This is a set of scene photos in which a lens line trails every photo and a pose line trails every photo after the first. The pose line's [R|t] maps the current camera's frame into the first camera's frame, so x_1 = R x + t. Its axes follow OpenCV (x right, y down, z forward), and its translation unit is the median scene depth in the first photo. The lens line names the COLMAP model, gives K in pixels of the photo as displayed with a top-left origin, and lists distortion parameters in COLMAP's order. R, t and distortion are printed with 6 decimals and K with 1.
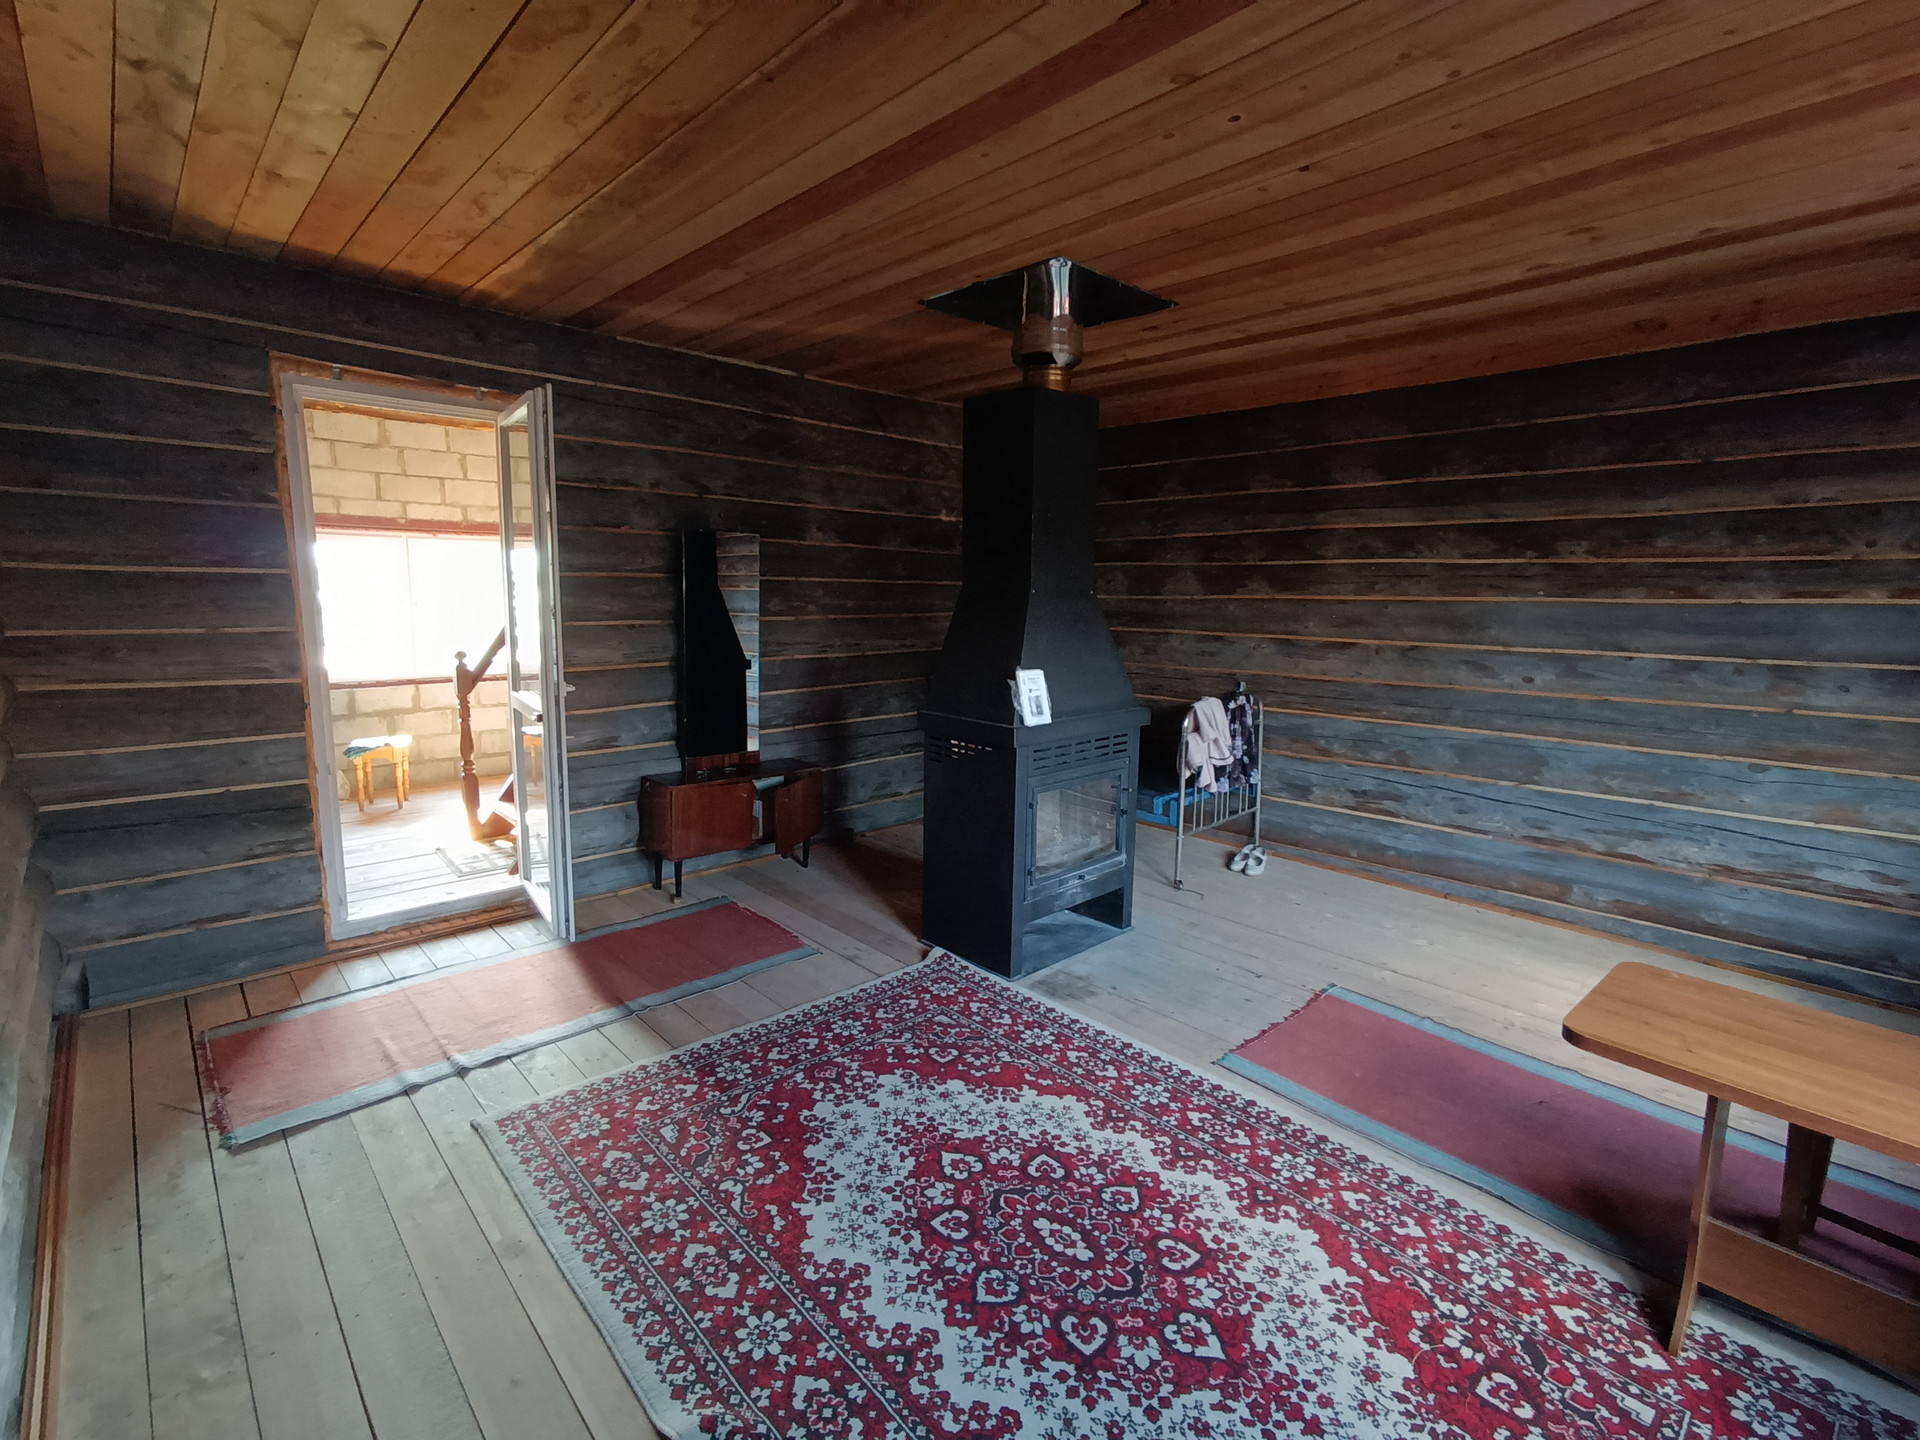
lens RADIAL K [[880.9, 0, 962.4], [0, 880.9, 711.3], [0, 0, 1]] dist [-0.028565, 0.032542]
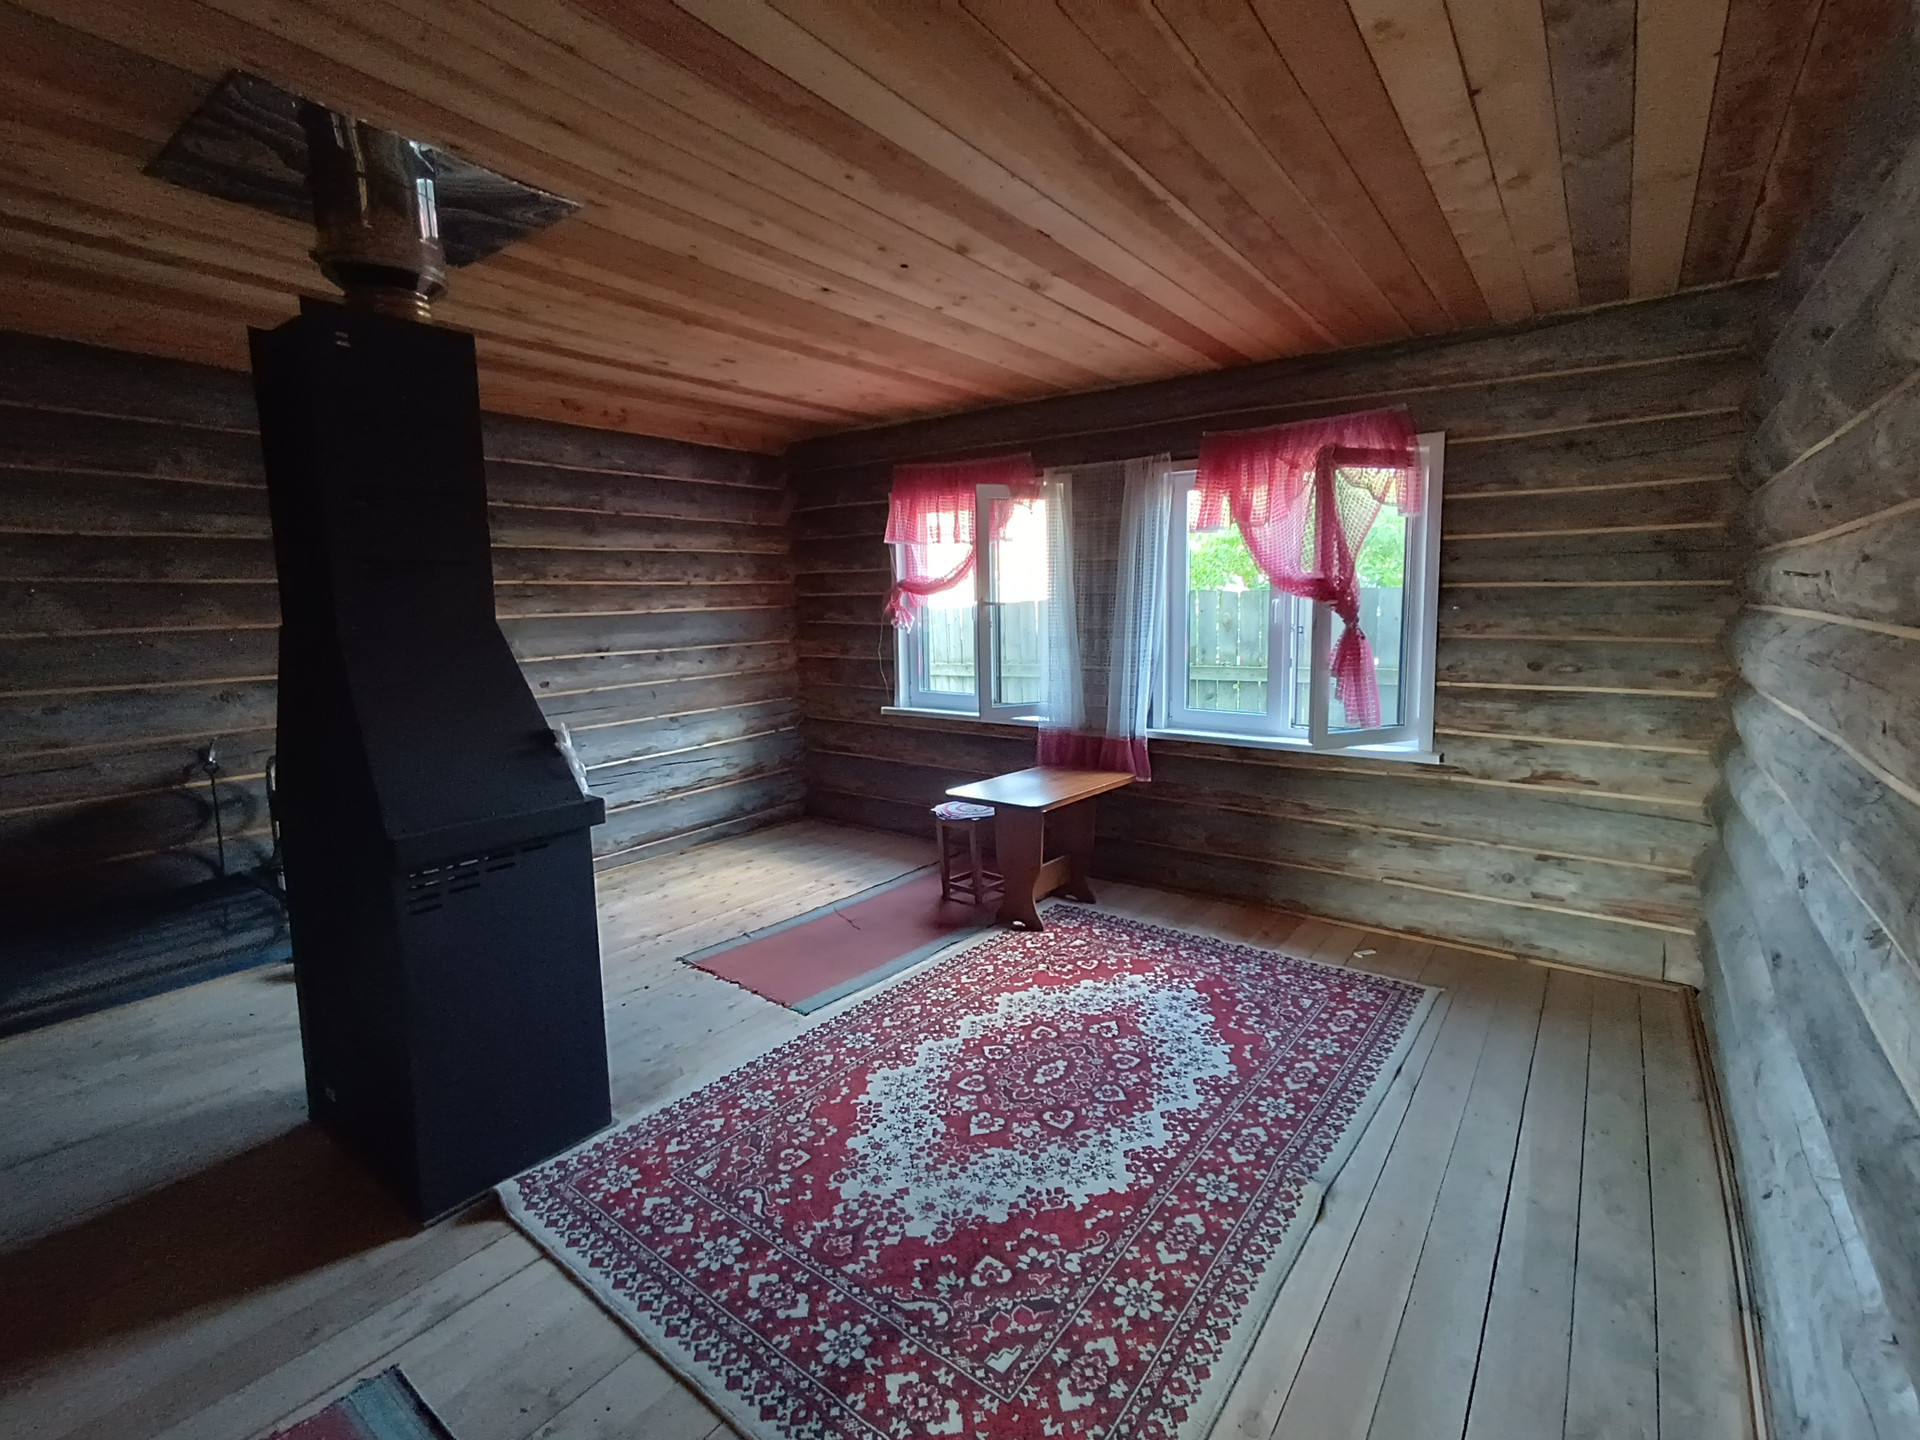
lens RADIAL K [[842.0, 0, 1023.6], [0, 842.0, 671.1], [0, 0, 1]] dist [-0.042223, 0.027554]
pose [[-0.188172, -0.091972, 0.977820, -0.943125], [0.156207, 0.980130, 0.122250, -0.151522], [-0.969634, 0.175746, -0.170066, 0.993002]]
